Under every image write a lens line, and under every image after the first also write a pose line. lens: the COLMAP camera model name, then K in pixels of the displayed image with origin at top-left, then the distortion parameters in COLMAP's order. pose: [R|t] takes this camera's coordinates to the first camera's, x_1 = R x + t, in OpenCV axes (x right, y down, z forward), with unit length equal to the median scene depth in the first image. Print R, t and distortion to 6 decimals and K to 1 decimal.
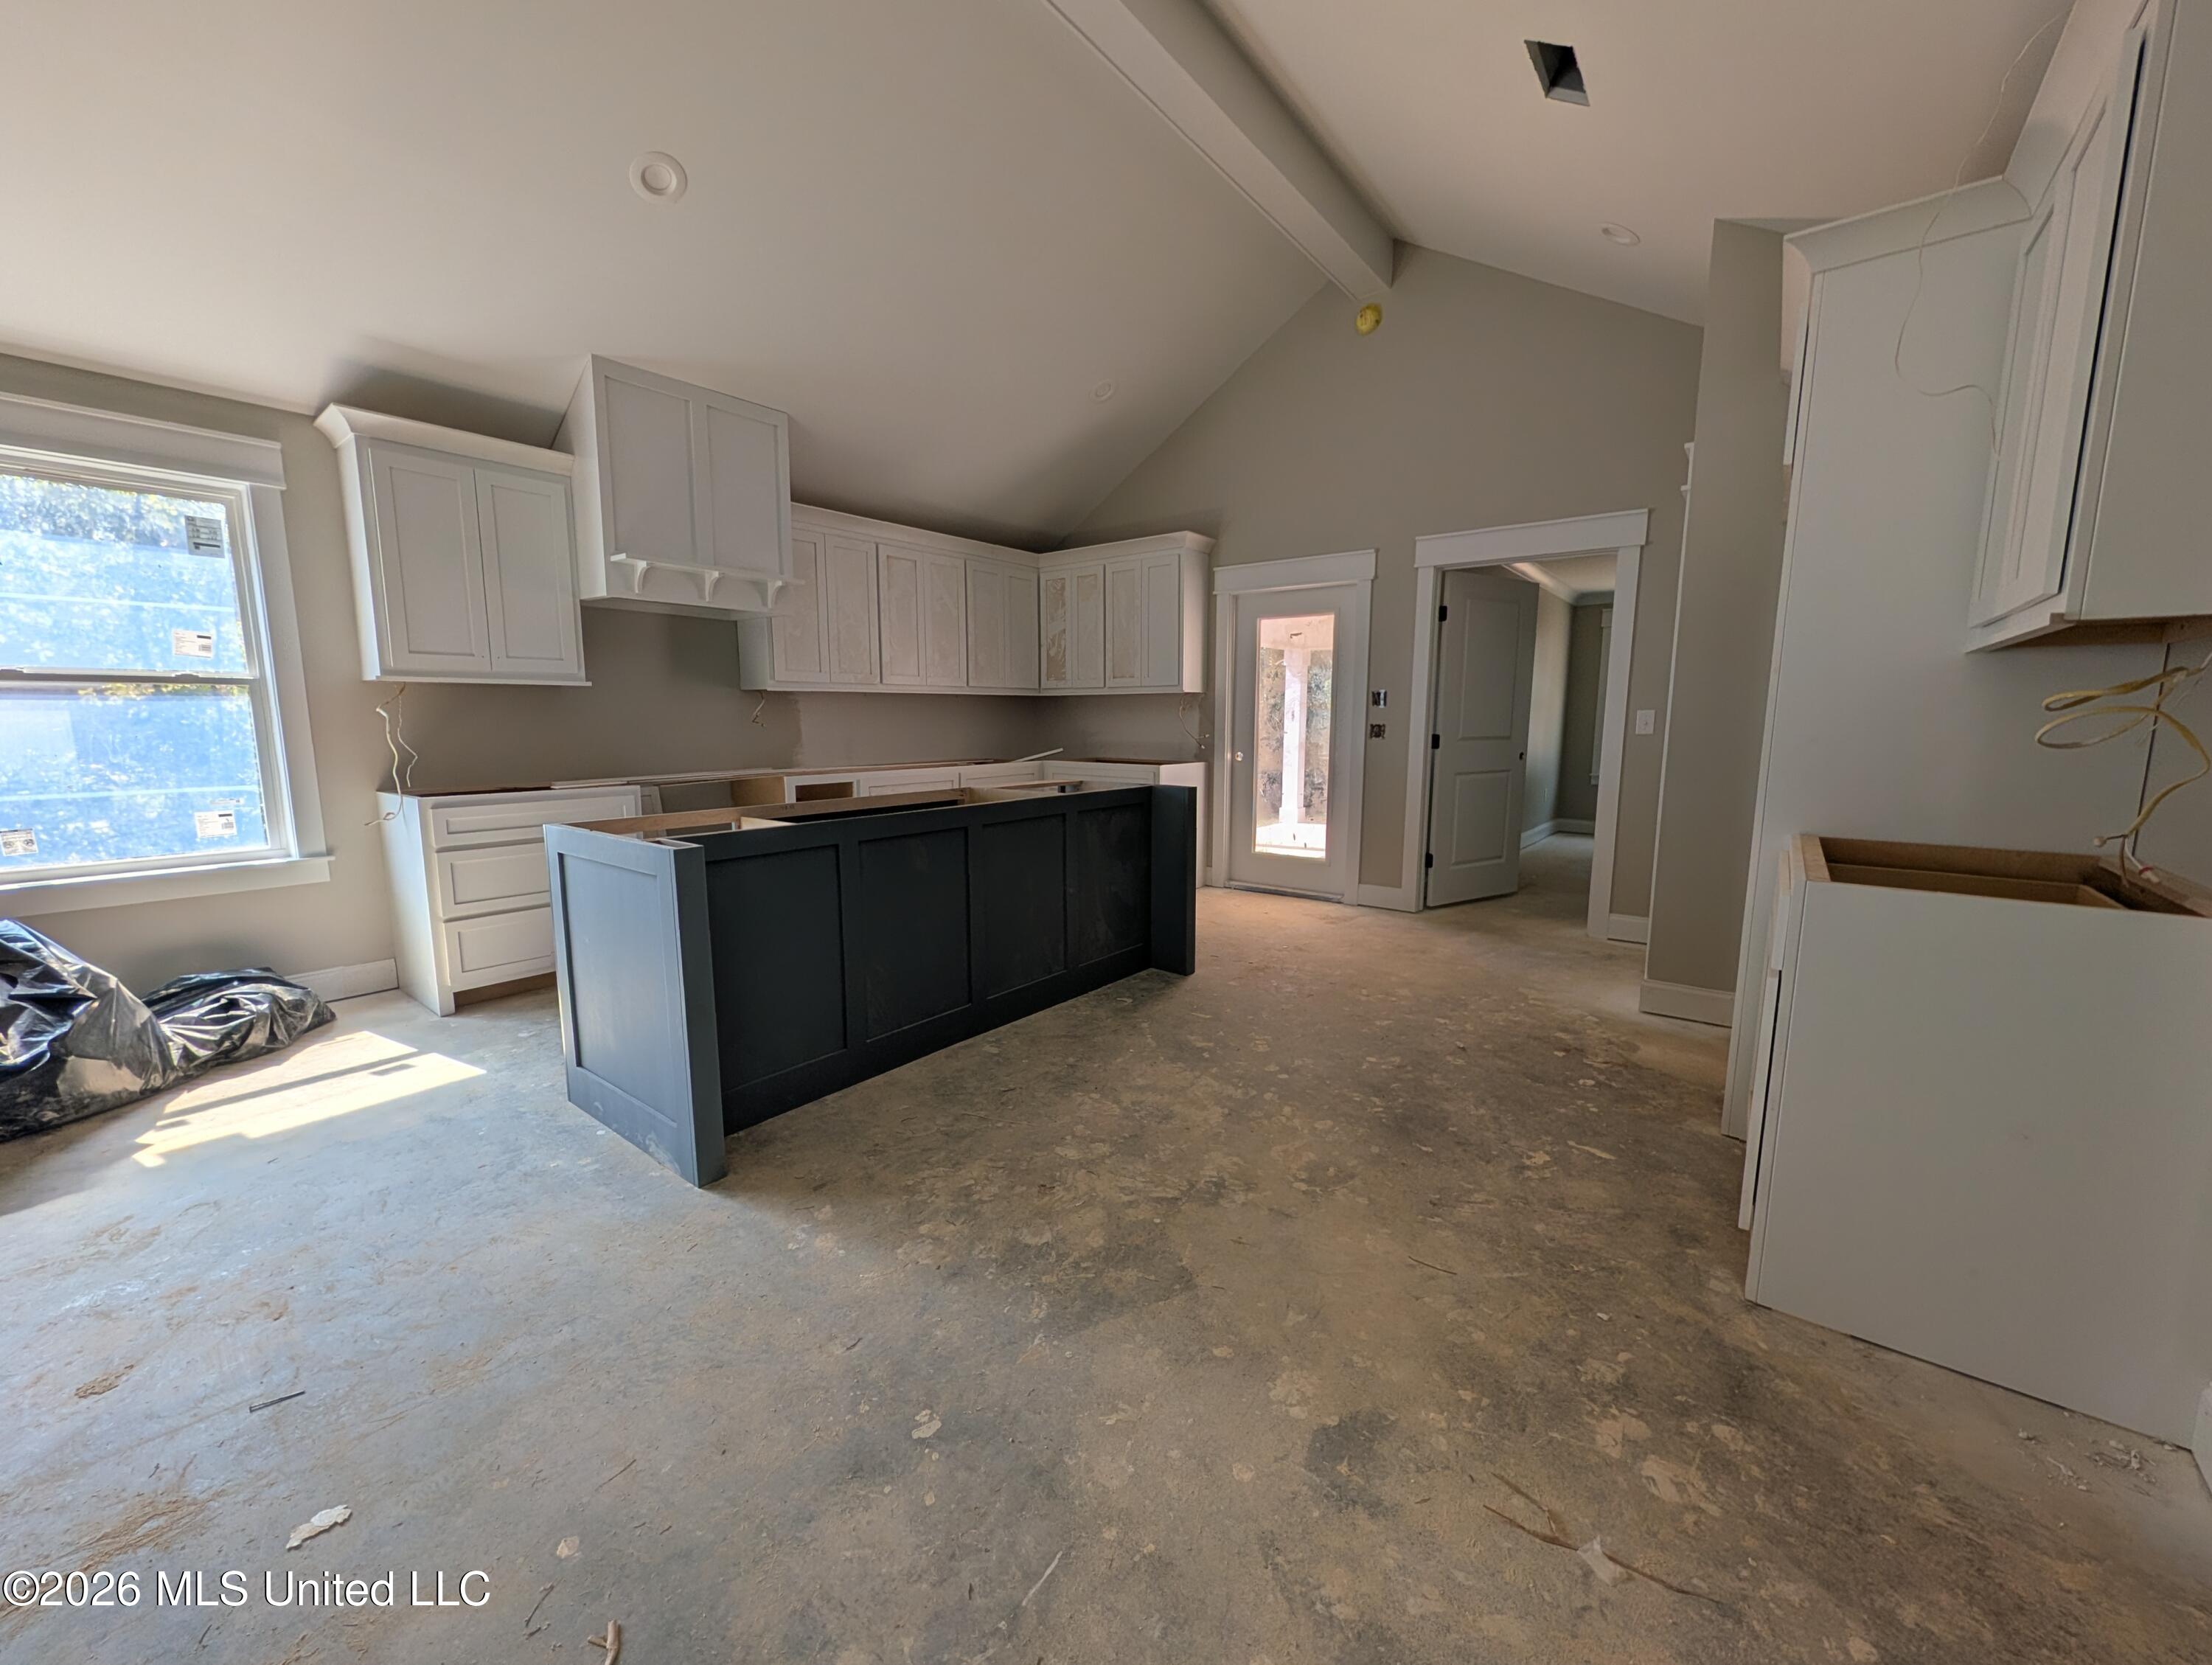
lens RADIAL K [[849.1, 0, 1101.5], [0, 849.1, 829.9], [0, 0, 1]] dist [0.000961, 0.000078]
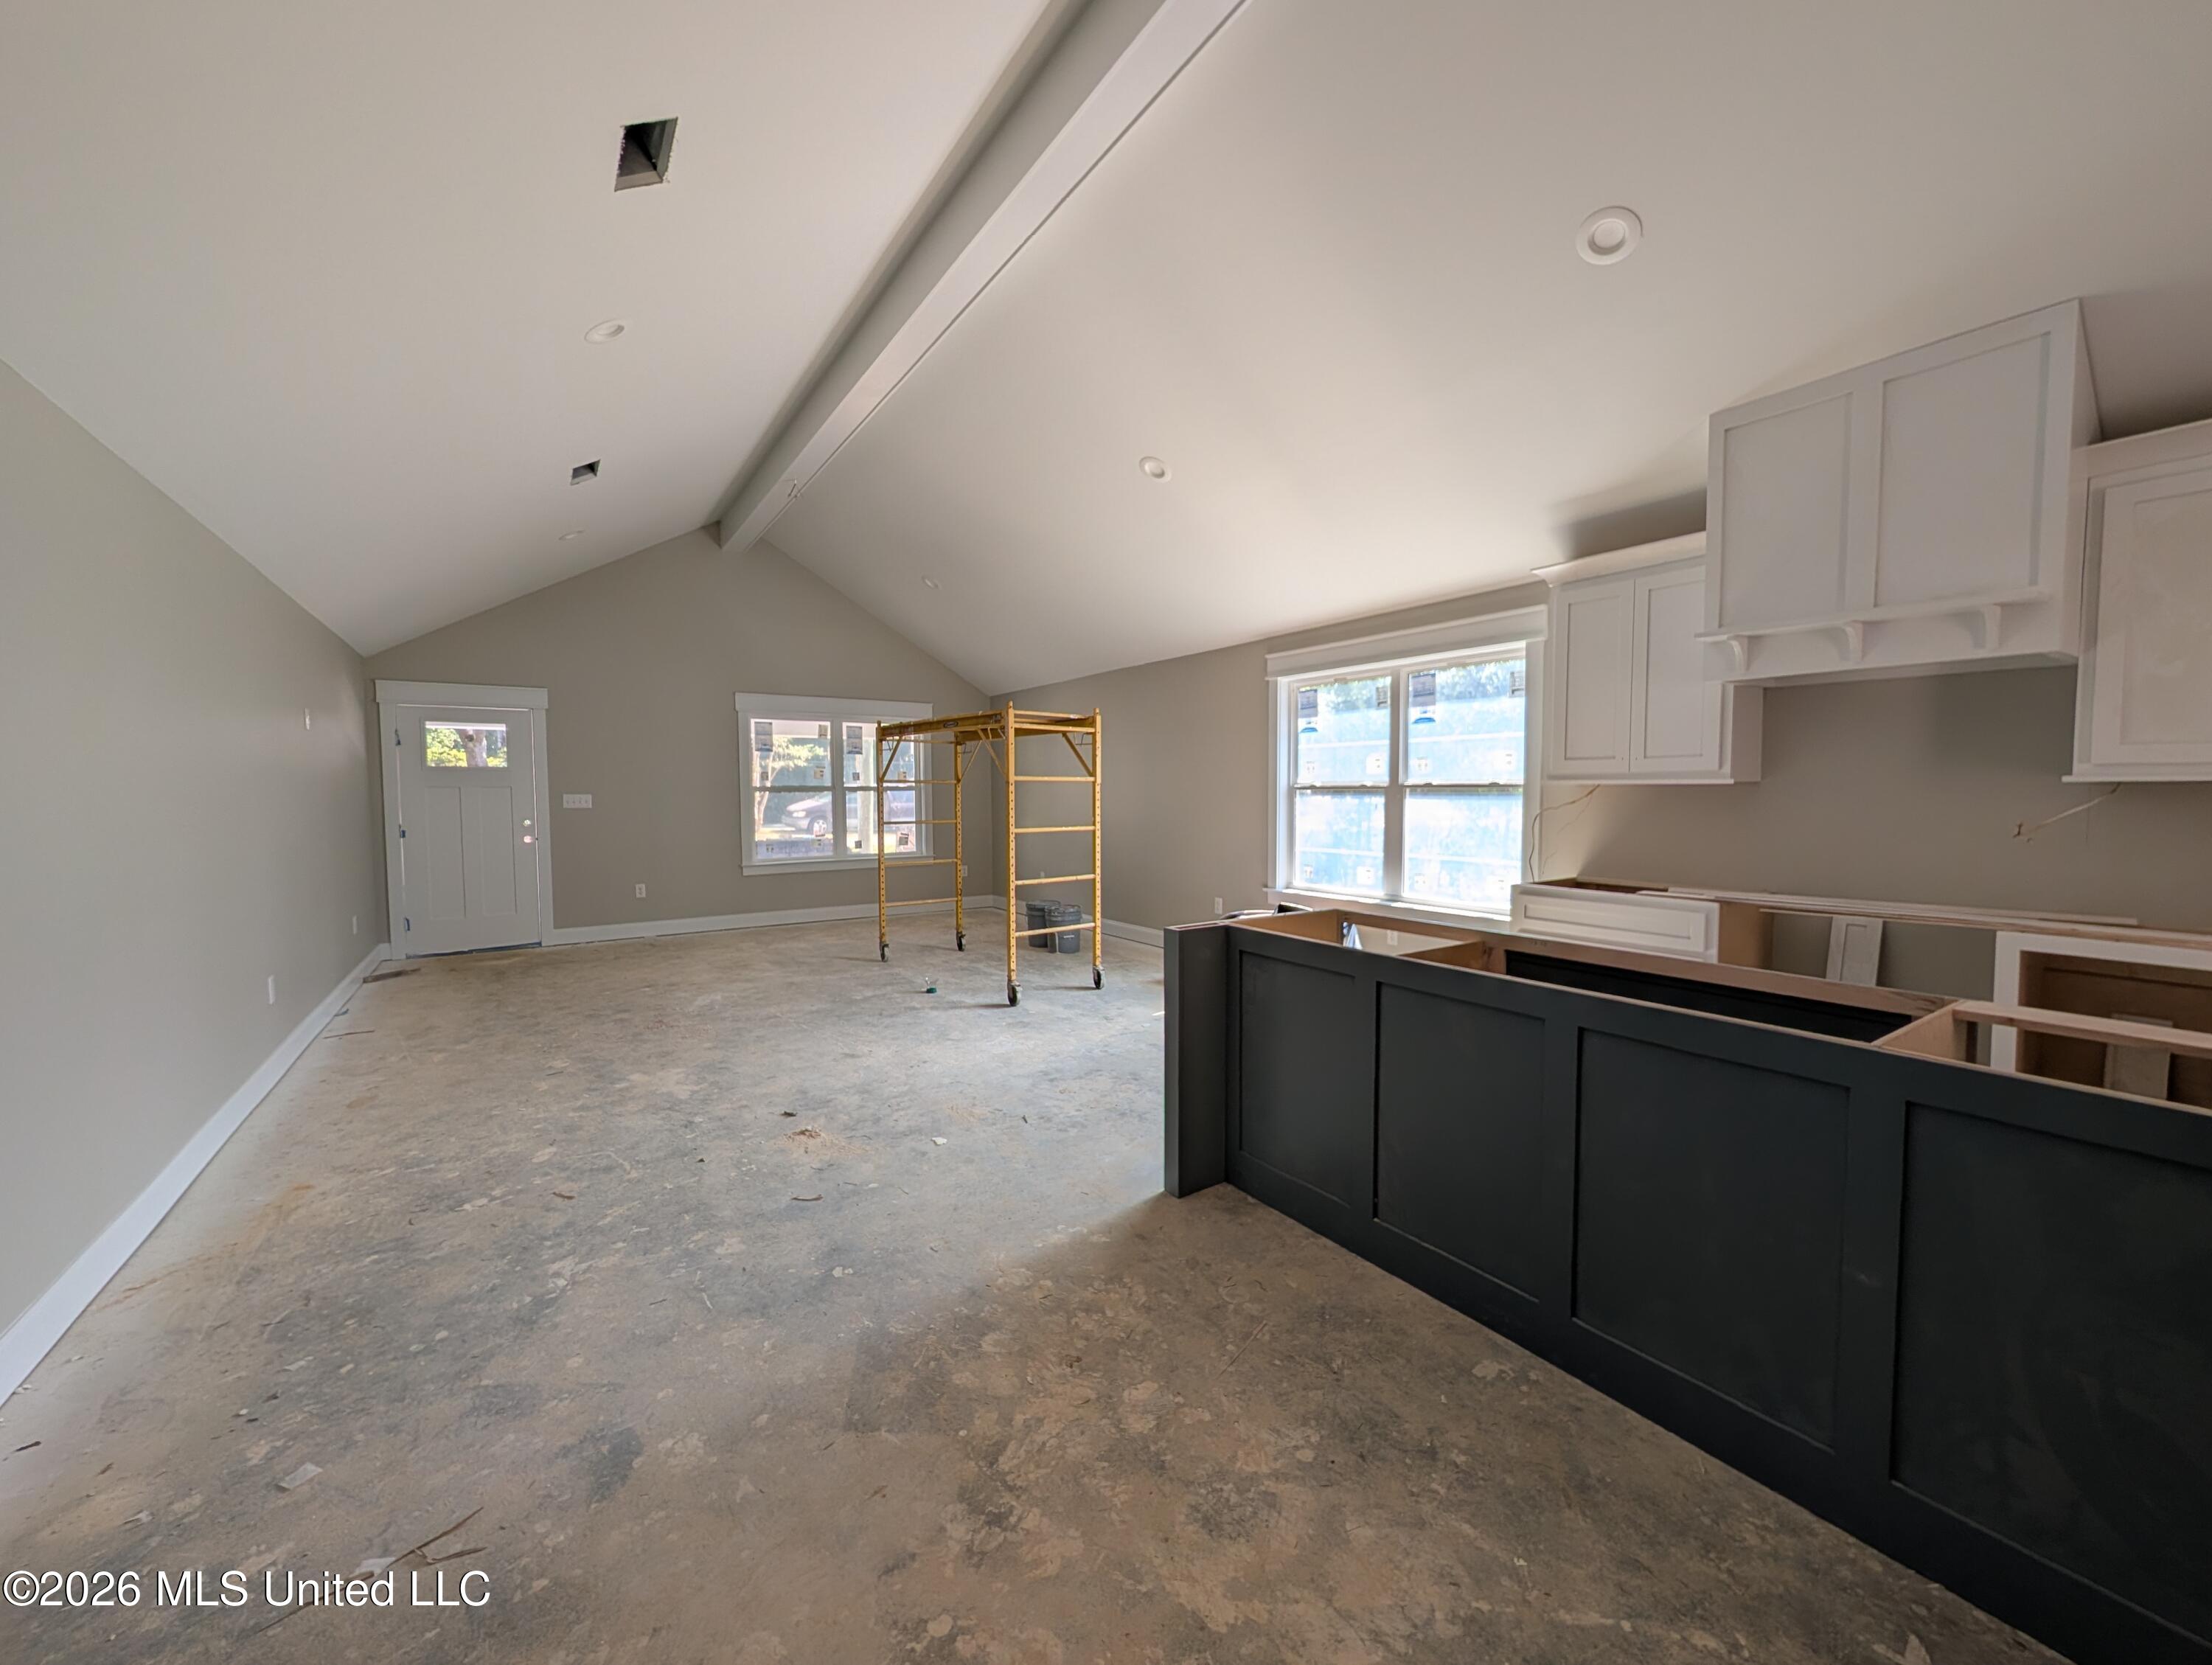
lens RADIAL K [[849.1, 0, 1101.5], [0, 849.1, 829.9], [0, 0, 1]] dist [0.000961, 0.000078]
pose [[-0.302914, 0.048567, -0.951779, 0.716095], [-0.120884, 0.988676, 0.088923, -0.211922], [0.945320, 0.141991, -0.293613, 1.139242]]
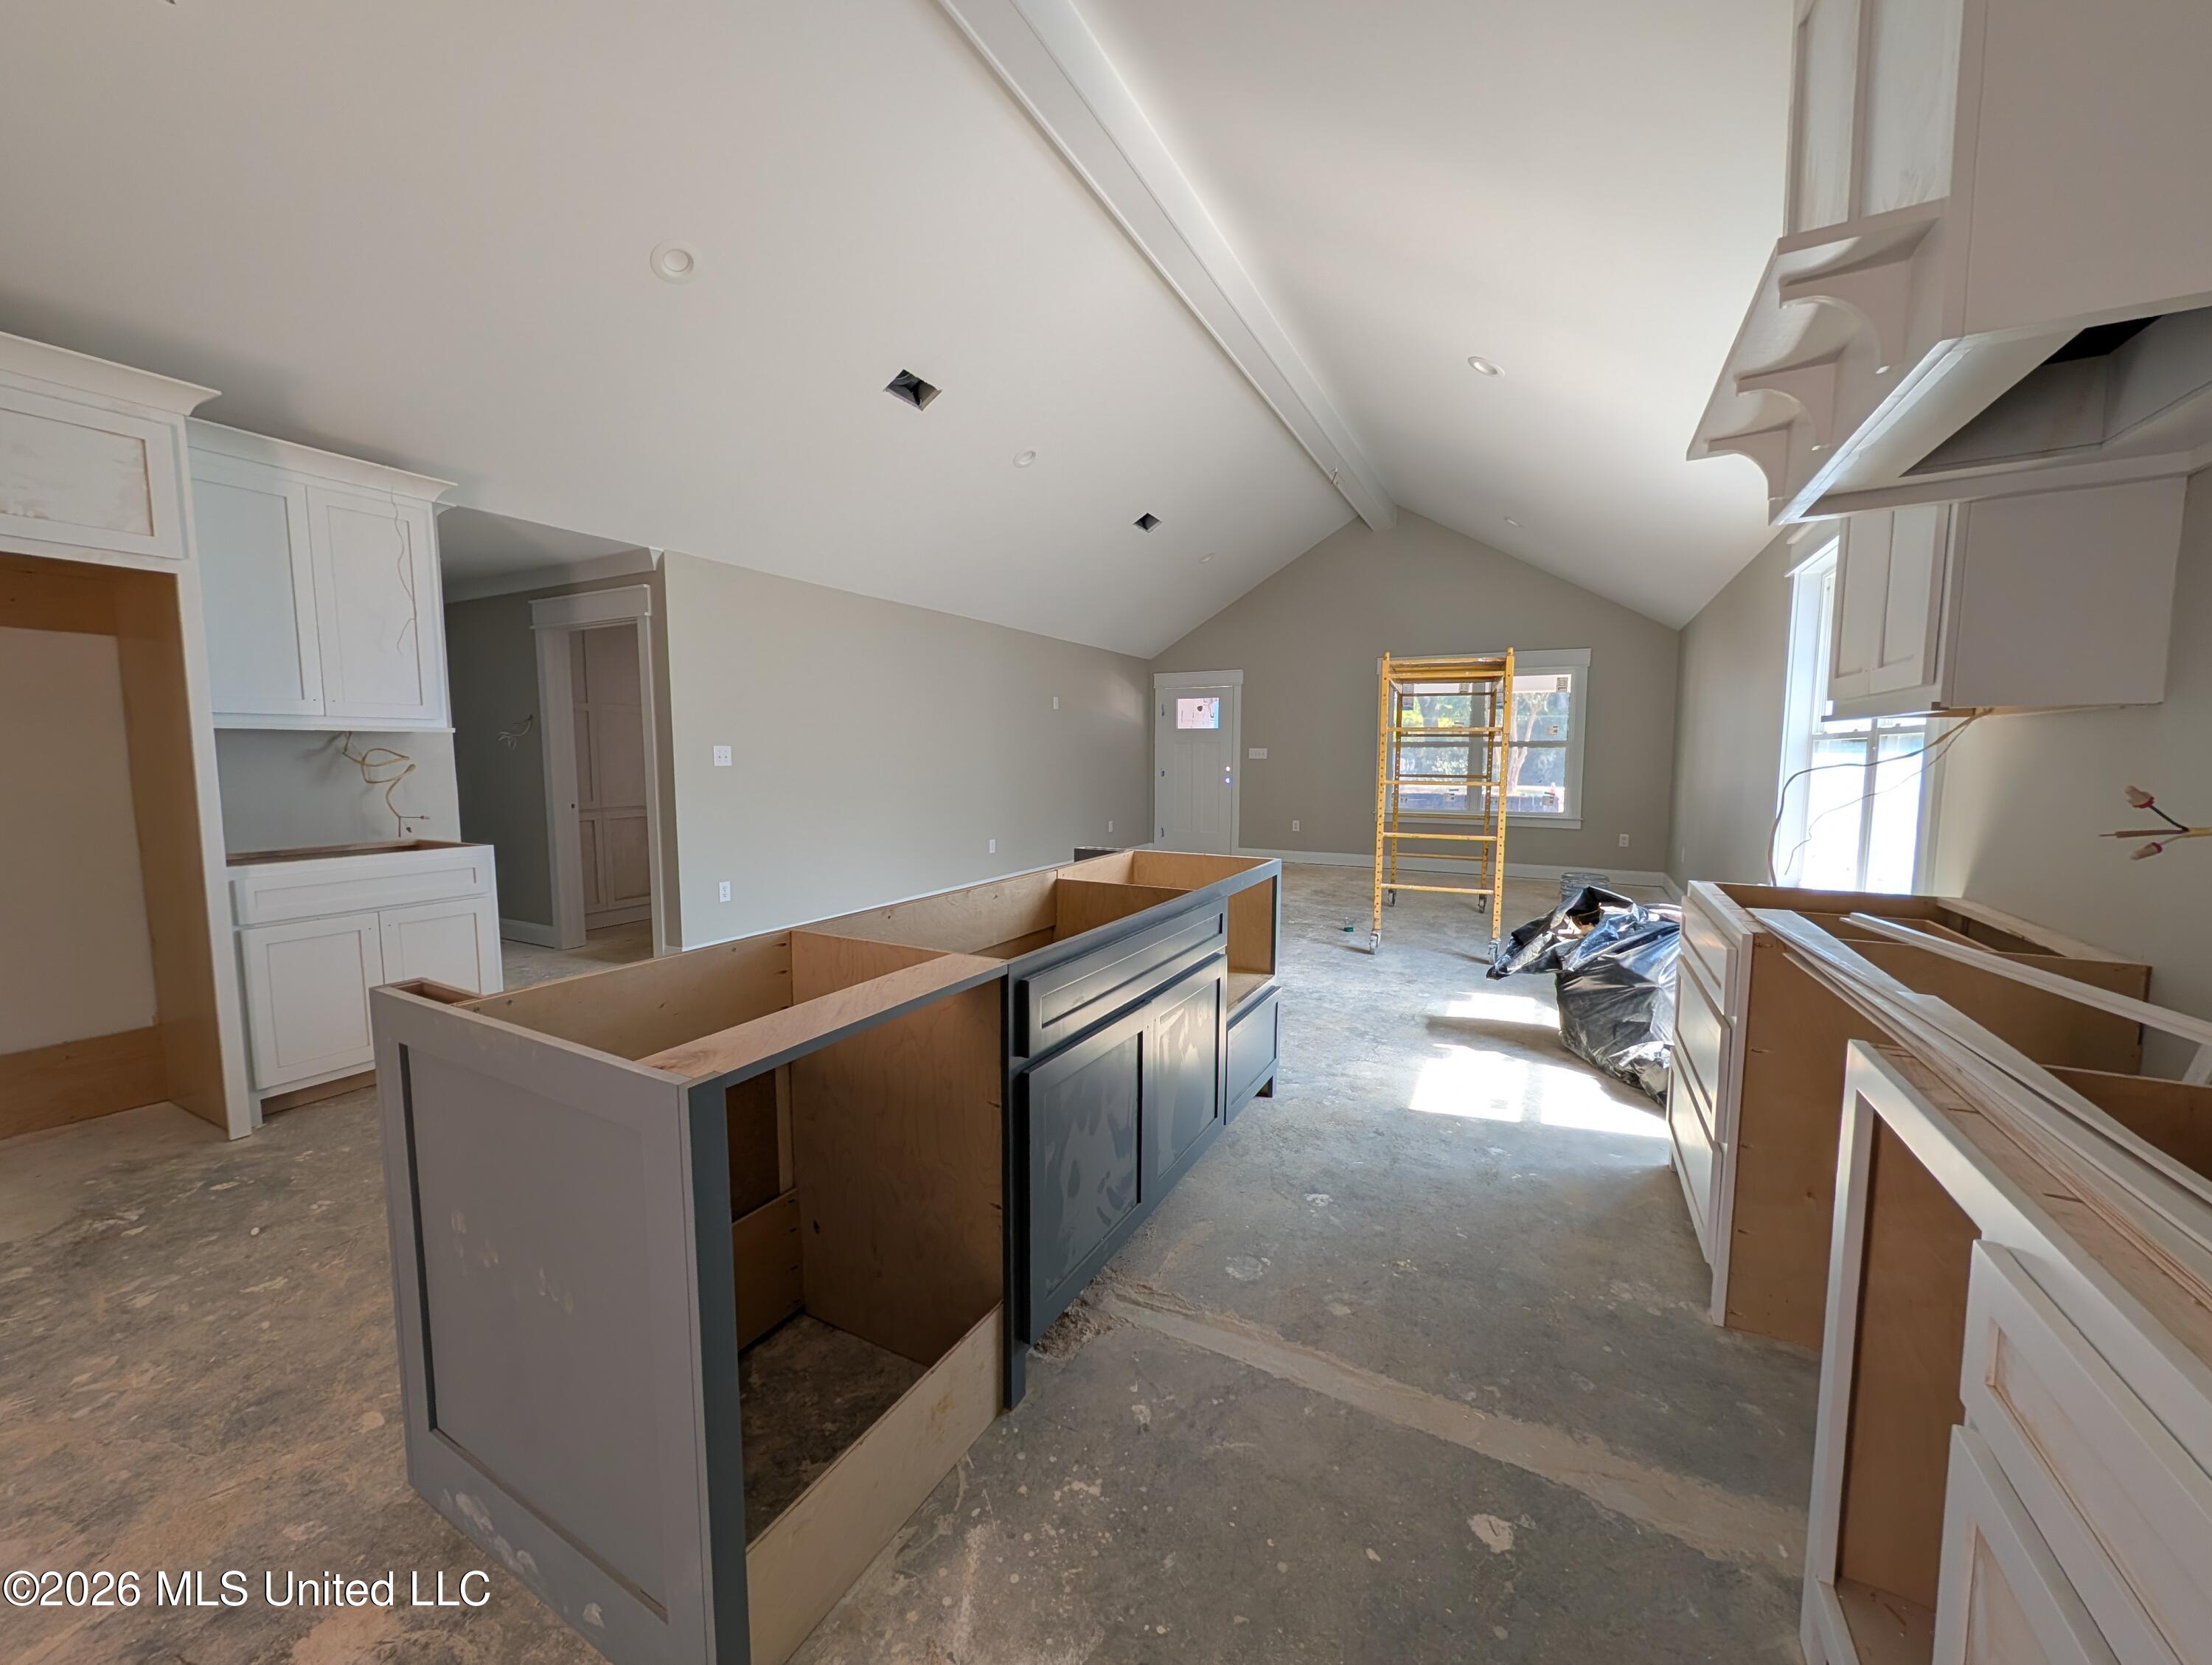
lens RADIAL K [[849.1, 0, 1101.5], [0, 849.1, 829.9], [0, 0, 1]] dist [0.000961, 0.000078]
pose [[-0.983832, 0.017520, -0.178233, -0.215128], [-0.022517, 0.975205, 0.220154, -0.338946], [0.177671, 0.220608, -0.959044, 2.326623]]
